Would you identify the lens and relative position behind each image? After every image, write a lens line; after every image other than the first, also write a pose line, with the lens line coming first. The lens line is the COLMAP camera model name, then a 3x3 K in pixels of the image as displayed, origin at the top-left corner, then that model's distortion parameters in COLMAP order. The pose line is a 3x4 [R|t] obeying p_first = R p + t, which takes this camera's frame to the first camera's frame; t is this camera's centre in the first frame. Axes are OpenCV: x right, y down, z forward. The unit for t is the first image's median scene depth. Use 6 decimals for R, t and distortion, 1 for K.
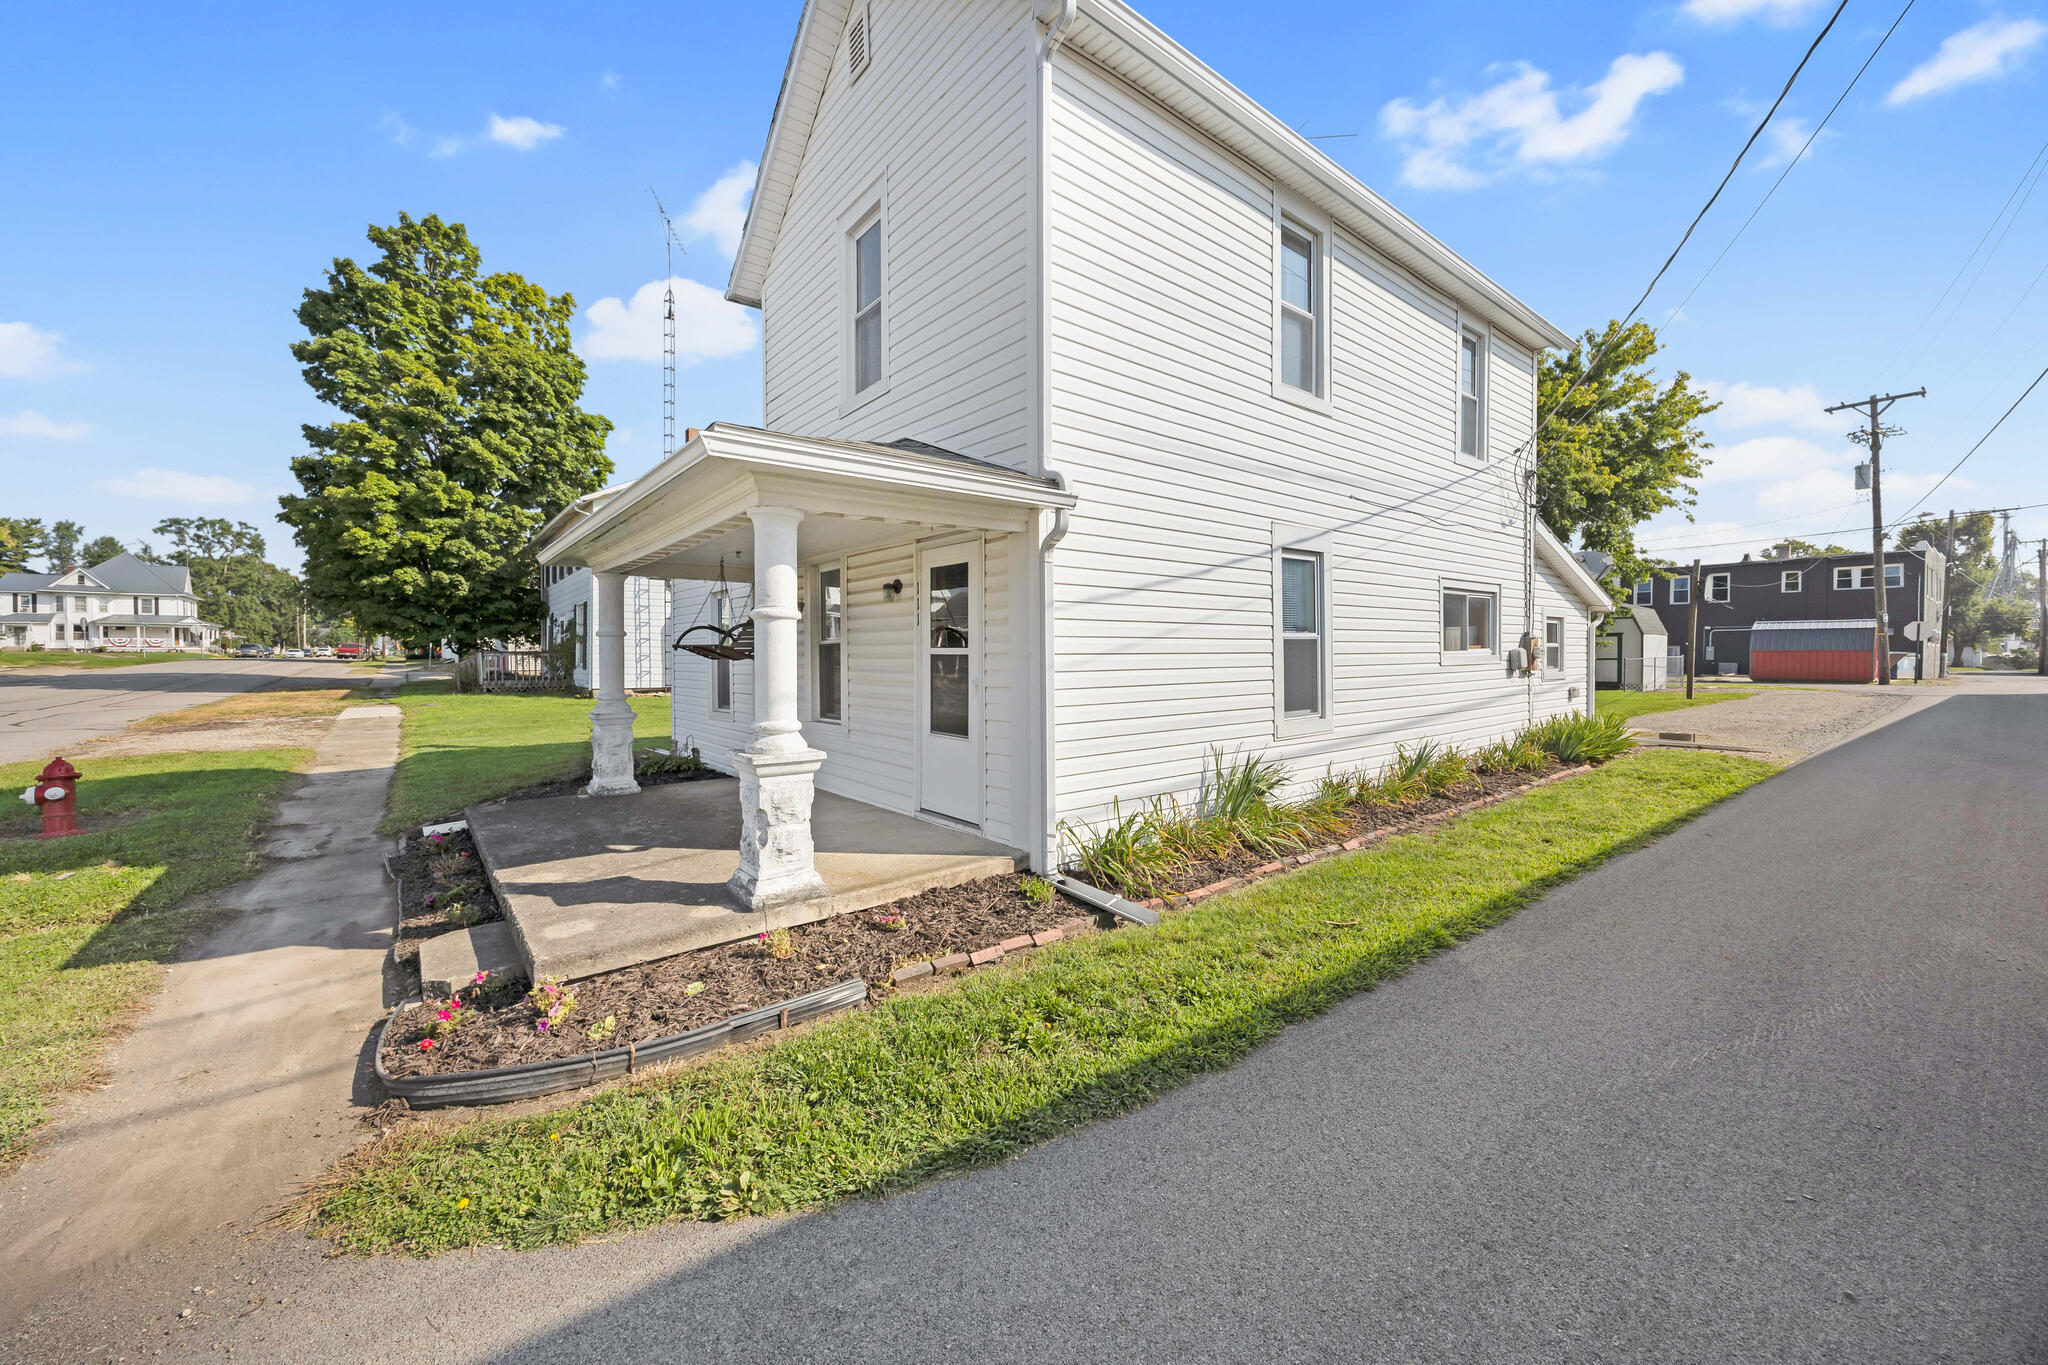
lens RADIAL K [[793.1, 0, 1031.7], [0, 793.1, 675.2], [0, 0, 1]] dist [-0.005503, 0.000159]
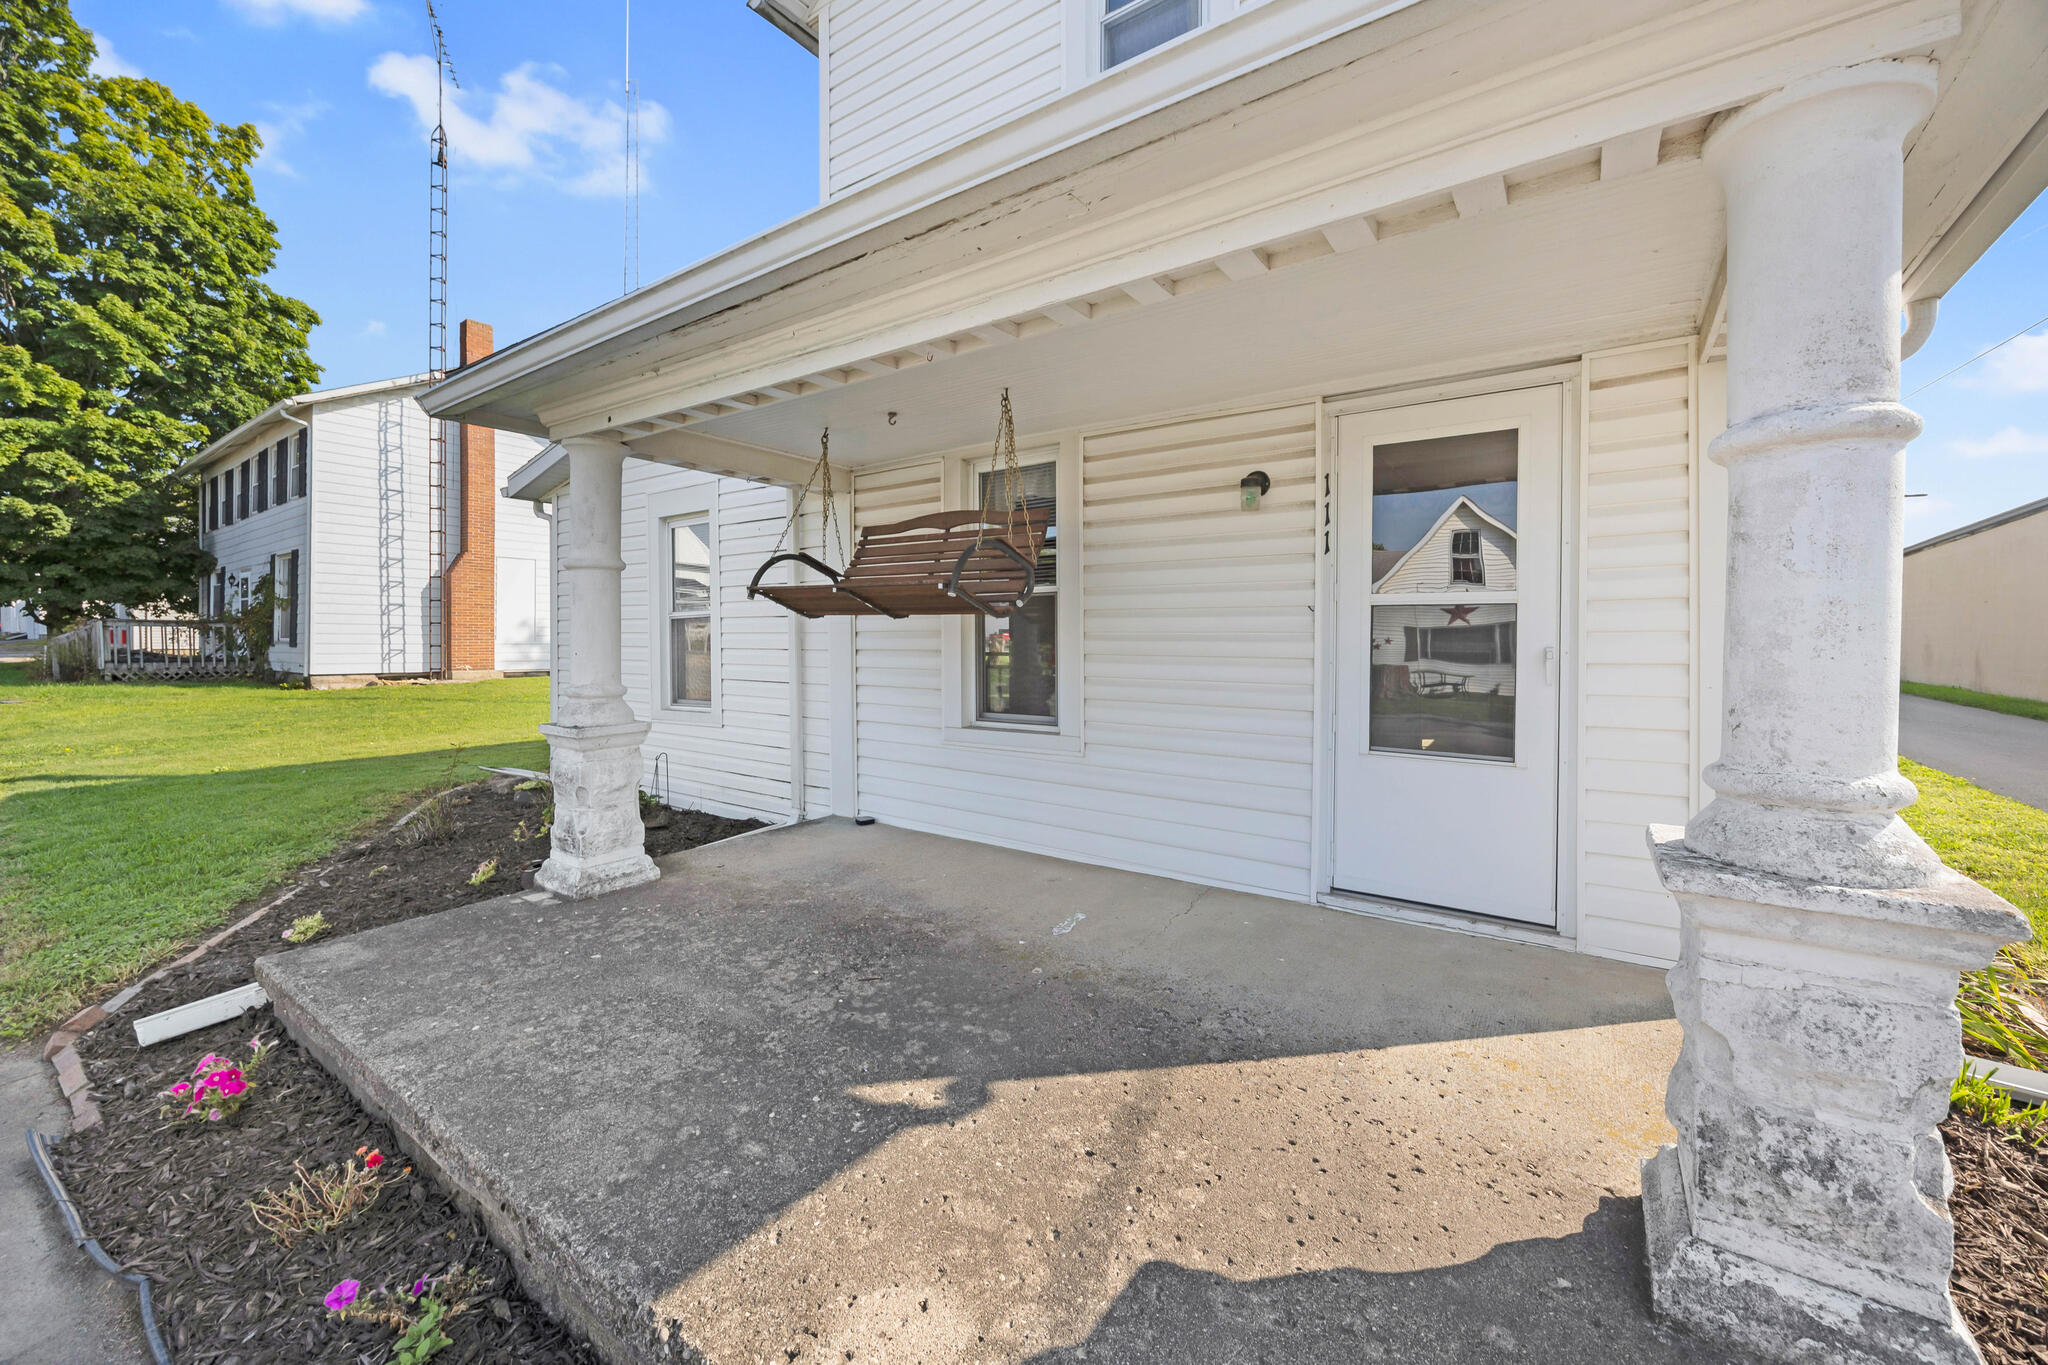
lens RADIAL K [[790.6, 0, 1033.2], [0, 790.6, 651.6], [0, 0, 1]] dist [-0.004978, -0.000359]
pose [[0.958498, 0.000094, 0.285099, -0.116868], [0.001663, 0.999981, -0.005921, 0.001879], [-0.285095, 0.006149, 0.958480, 0.127419]]
